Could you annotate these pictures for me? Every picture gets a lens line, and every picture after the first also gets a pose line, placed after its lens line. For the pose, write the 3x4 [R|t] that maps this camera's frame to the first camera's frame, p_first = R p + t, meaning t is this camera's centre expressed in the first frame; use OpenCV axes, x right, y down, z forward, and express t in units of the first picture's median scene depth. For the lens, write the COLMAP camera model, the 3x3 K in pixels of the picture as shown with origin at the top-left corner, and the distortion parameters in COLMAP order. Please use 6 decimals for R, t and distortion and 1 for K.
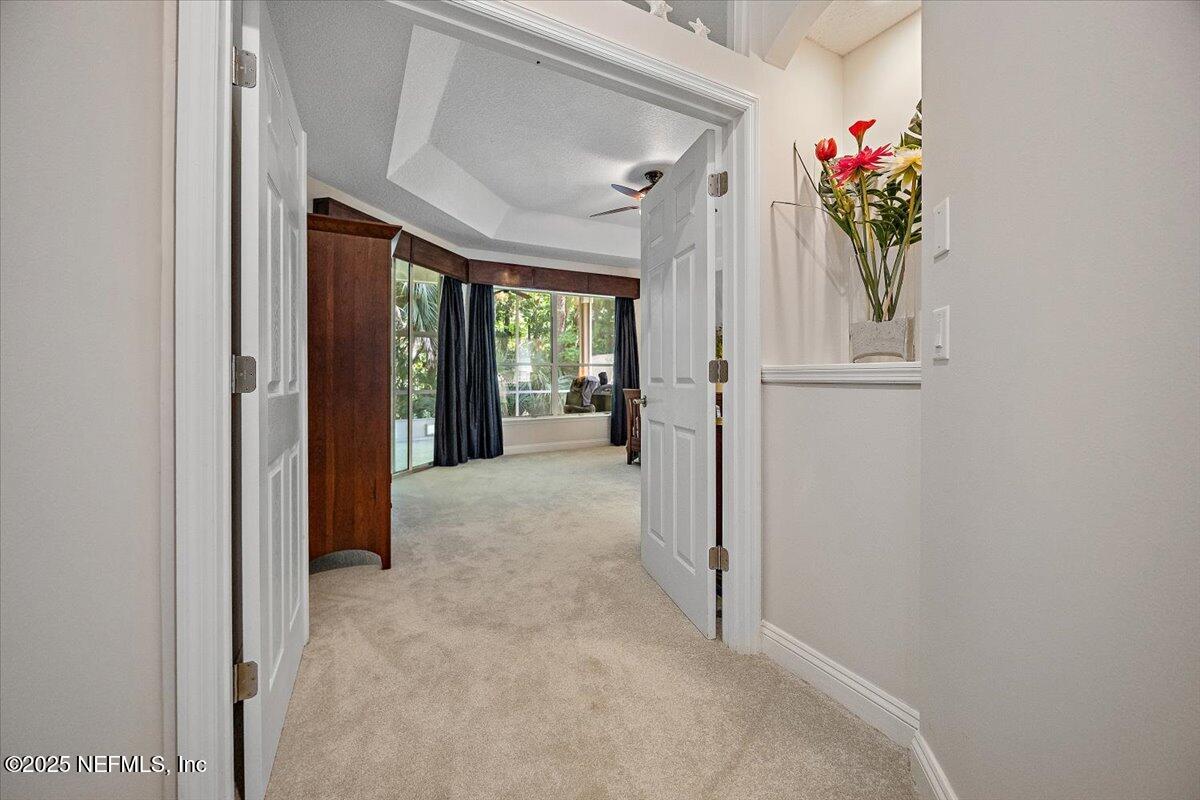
lens RADIAL K [[460.9, 0, 602.2], [0, 460.9, 391.7], [0, 0, 1]] dist [0.000304, 0.000026]
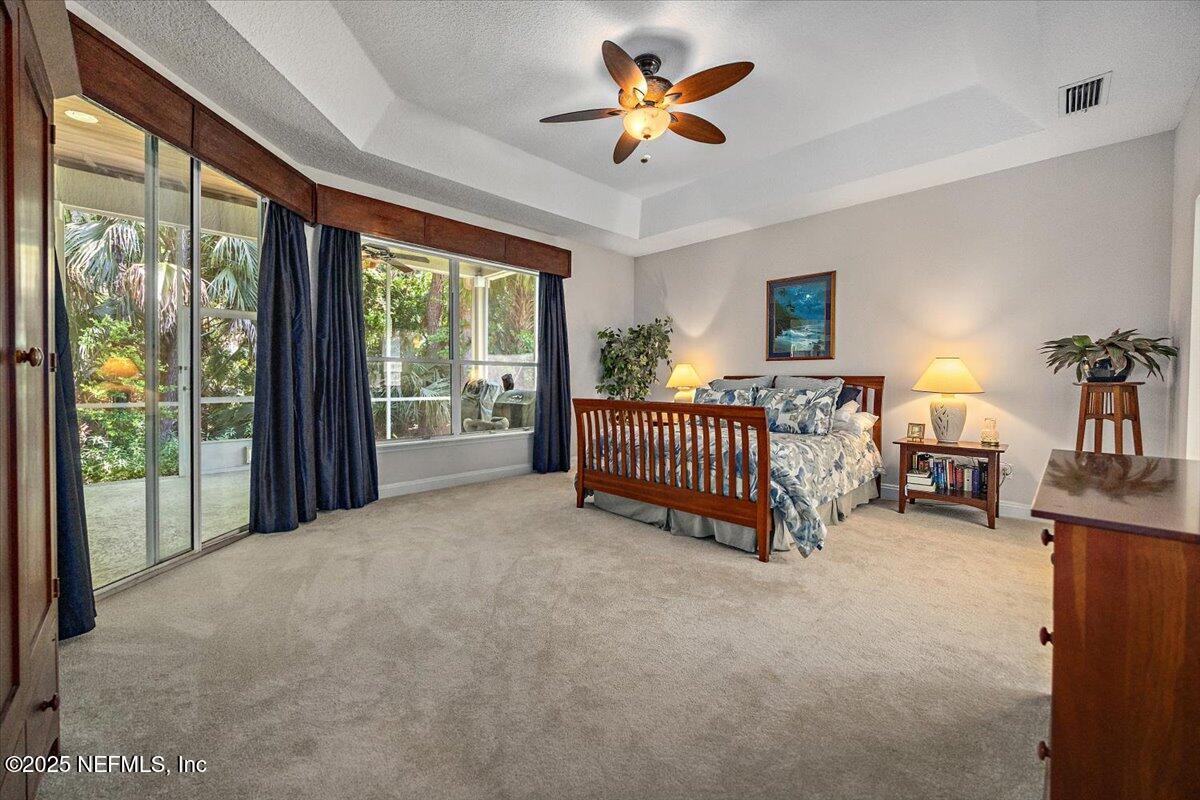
lens RADIAL K [[460.9, 0, 594.2], [0, 460.9, 401.6], [0, 0, 1]] dist [0.000304, 0.000026]
pose [[0.964731, 0.000430, 0.263237, -0.092732], [-0.003386, 0.999936, 0.010778, -0.007756], [-0.263215, -0.011289, 0.964671, 0.300339]]
